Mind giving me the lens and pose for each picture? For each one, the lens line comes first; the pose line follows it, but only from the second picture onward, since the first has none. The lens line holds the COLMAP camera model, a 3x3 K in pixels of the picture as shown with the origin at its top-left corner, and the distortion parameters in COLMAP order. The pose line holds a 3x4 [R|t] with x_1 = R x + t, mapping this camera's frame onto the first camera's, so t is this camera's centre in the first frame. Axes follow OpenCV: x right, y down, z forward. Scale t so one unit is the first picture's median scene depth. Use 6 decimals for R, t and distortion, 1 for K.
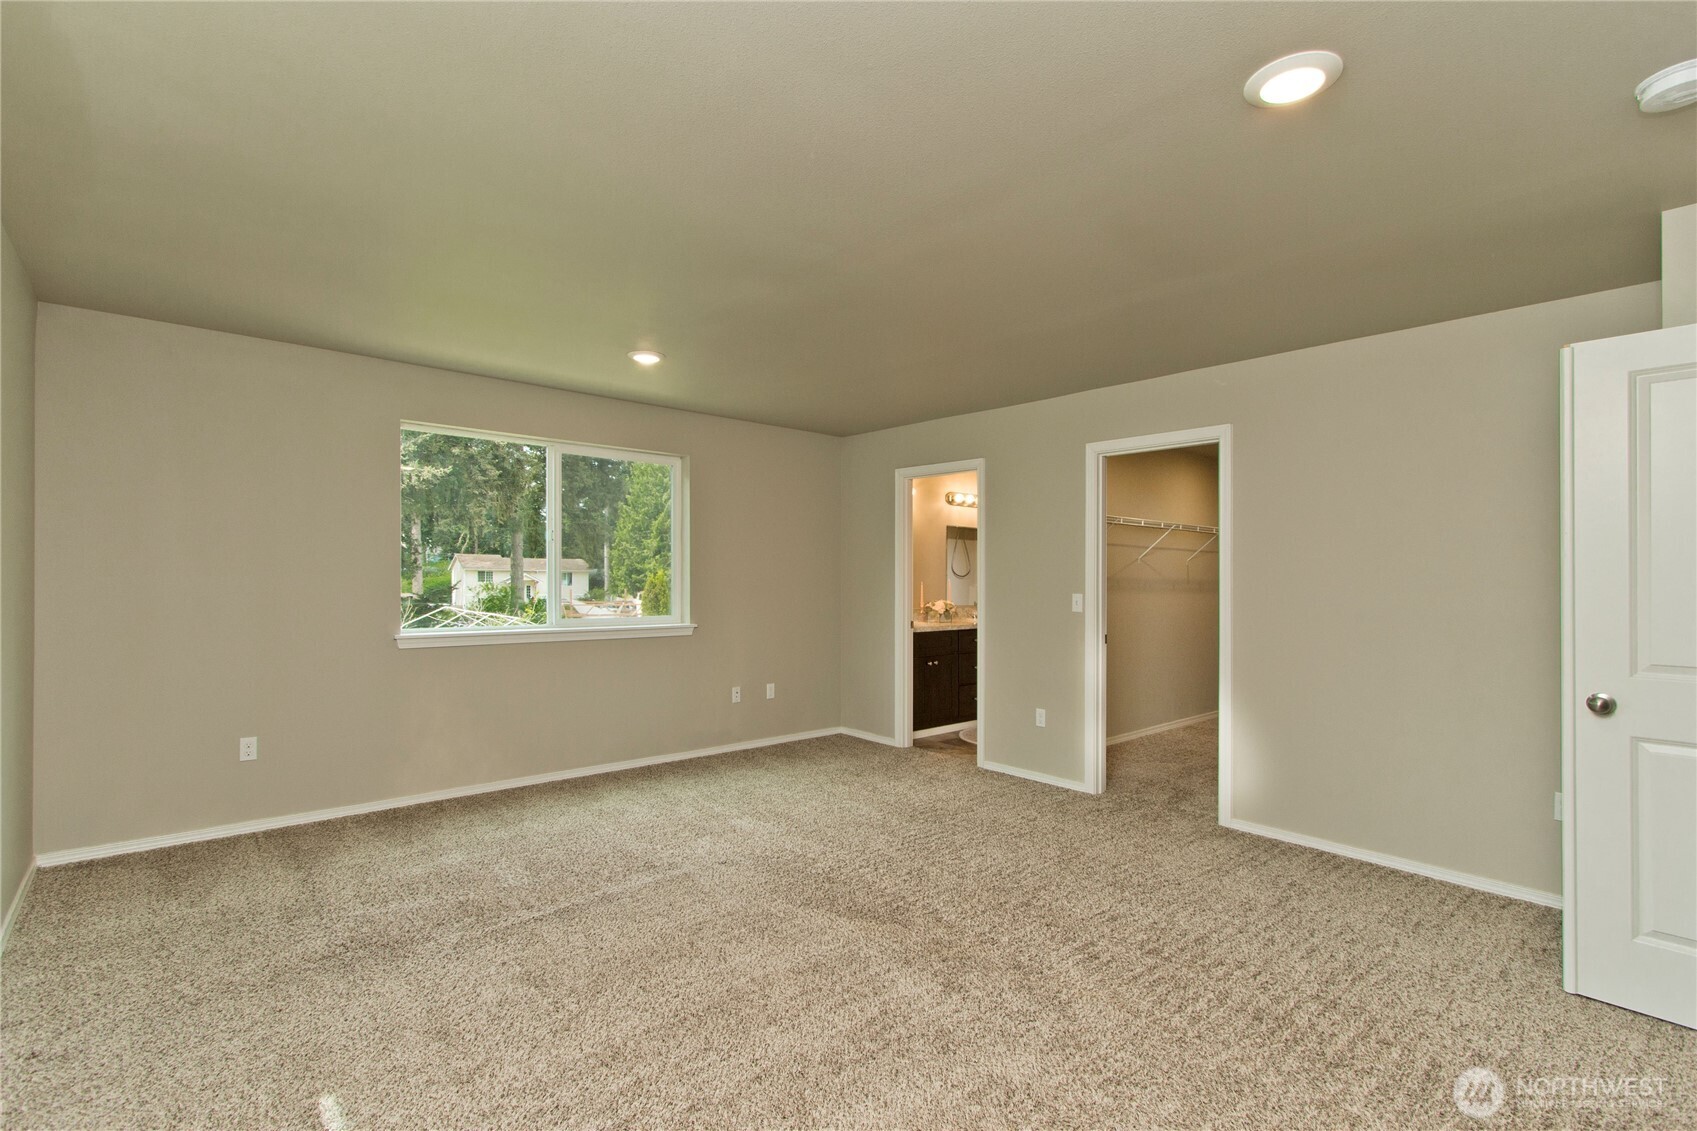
lens RADIAL K [[775.1, 0, 848.5], [0, 775.1, 565.5], [0, 0, 1]] dist [-0.001131, -0.000159]
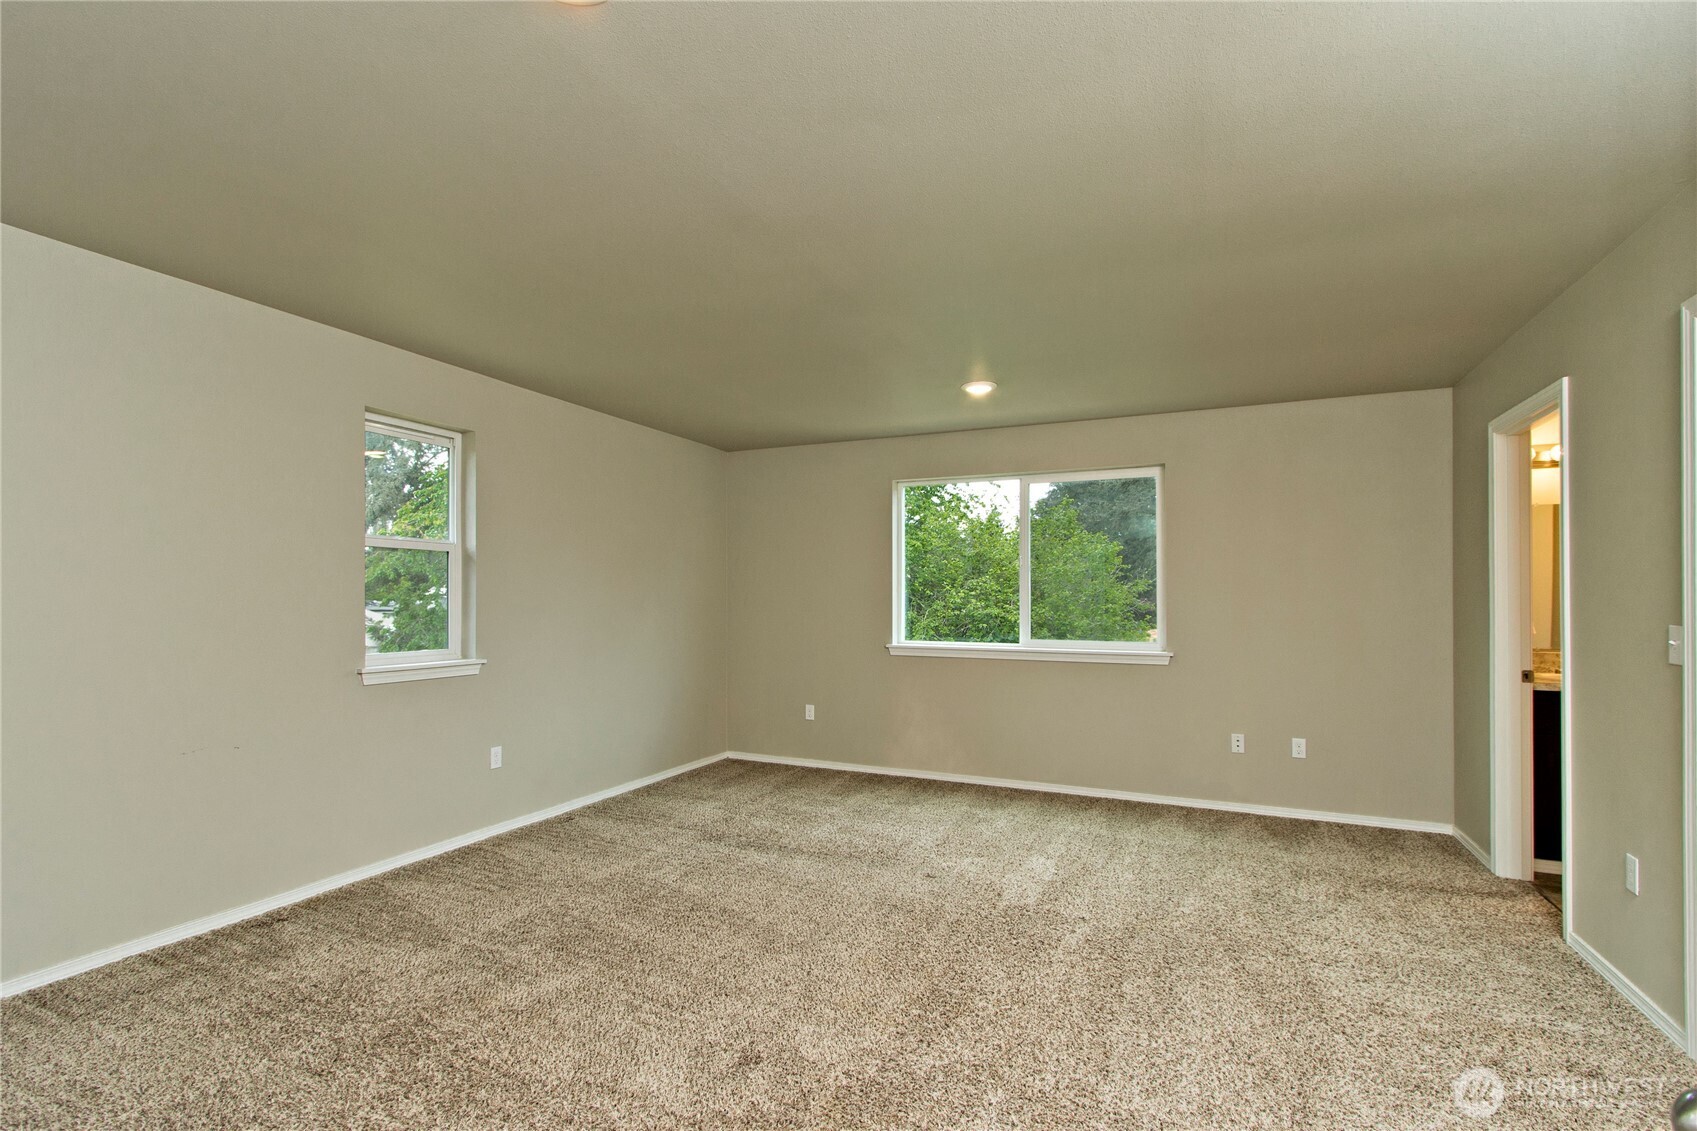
lens RADIAL K [[777.7, 0, 846.0], [0, 777.7, 605.2], [0, 0, 1]] dist [0.000930, 0.000212]
pose [[0.400298, -0.004056, -0.916376, 0.532794], [0.012518, 0.999921, 0.001042, 0.018897], [0.916299, -0.011889, 0.400318, 0.359969]]
